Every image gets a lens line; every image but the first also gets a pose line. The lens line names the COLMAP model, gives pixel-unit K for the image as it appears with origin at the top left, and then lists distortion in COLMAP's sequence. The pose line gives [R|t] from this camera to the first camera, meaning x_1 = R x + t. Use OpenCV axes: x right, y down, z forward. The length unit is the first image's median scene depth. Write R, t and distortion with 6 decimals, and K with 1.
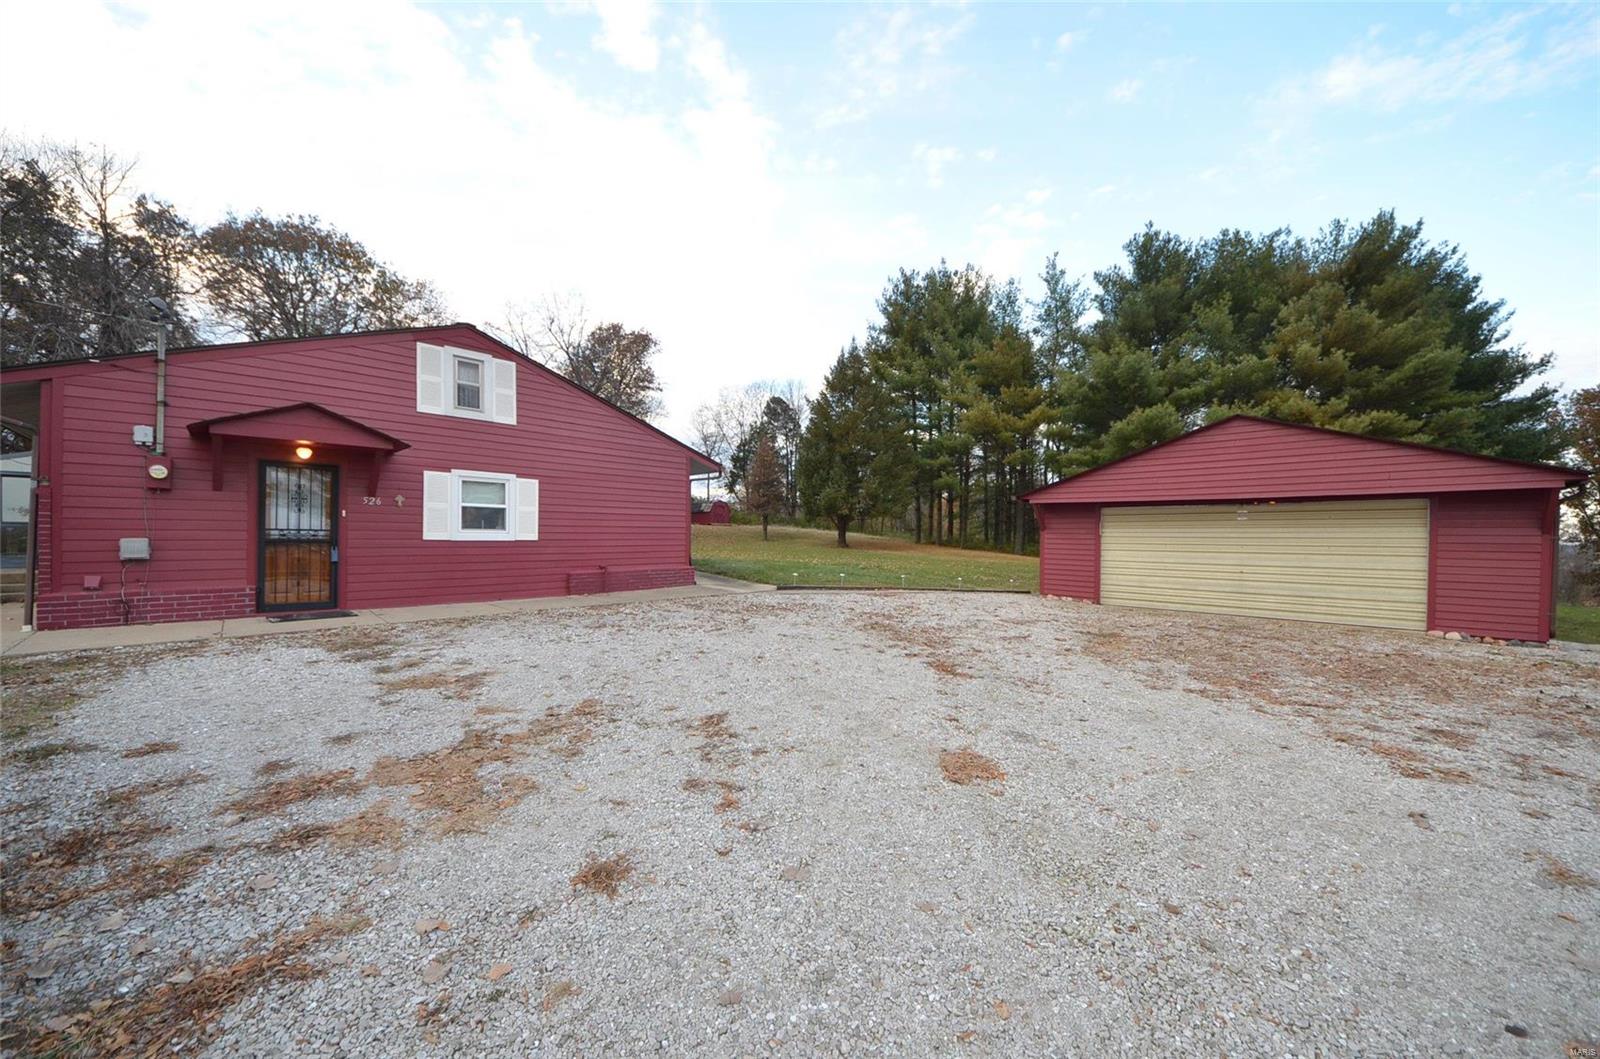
lens RADIAL K [[563.6, 0, 810.0], [0, 563.6, 539.0], [0, 0, 1]] dist [0.046776, -0.031625]
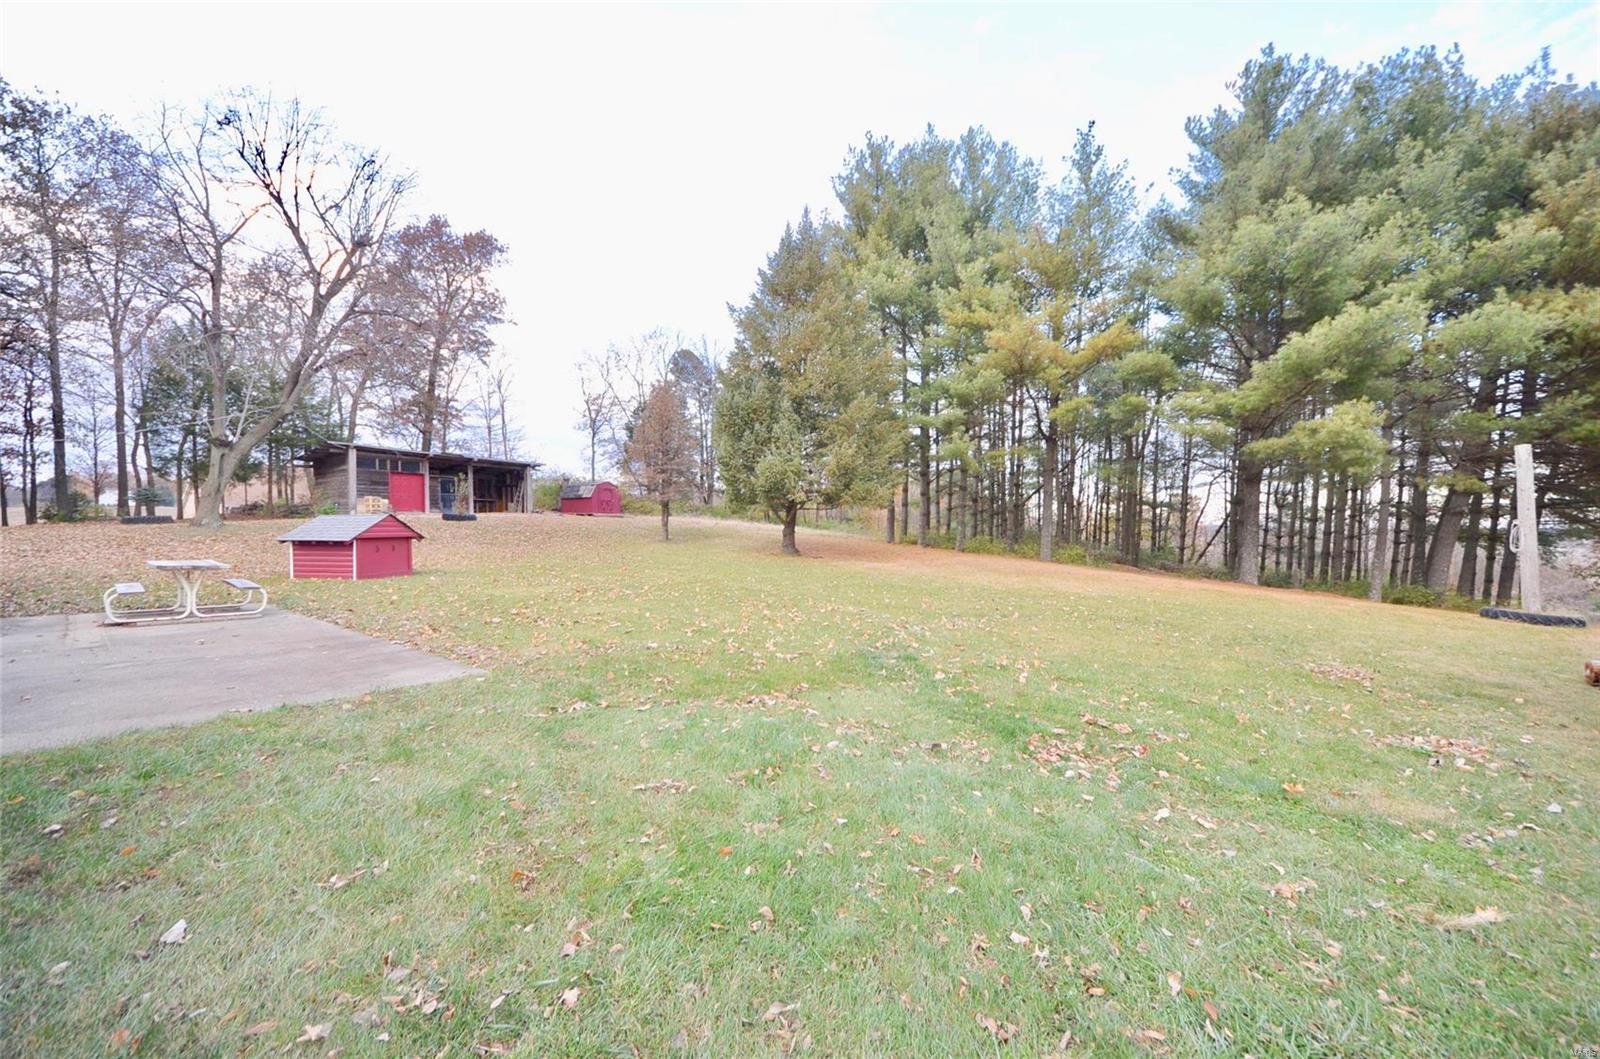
lens RADIAL K [[563.6, 0, 810.0], [0, 563.6, 539.0], [0, 0, 1]] dist [0.046776, -0.031625]
pose [[0.989553, -0.009200, 0.143873, -0.008420], [0.005990, 0.999724, 0.022730, -0.013421], [-0.144042, -0.021631, 0.989335, 0.327992]]
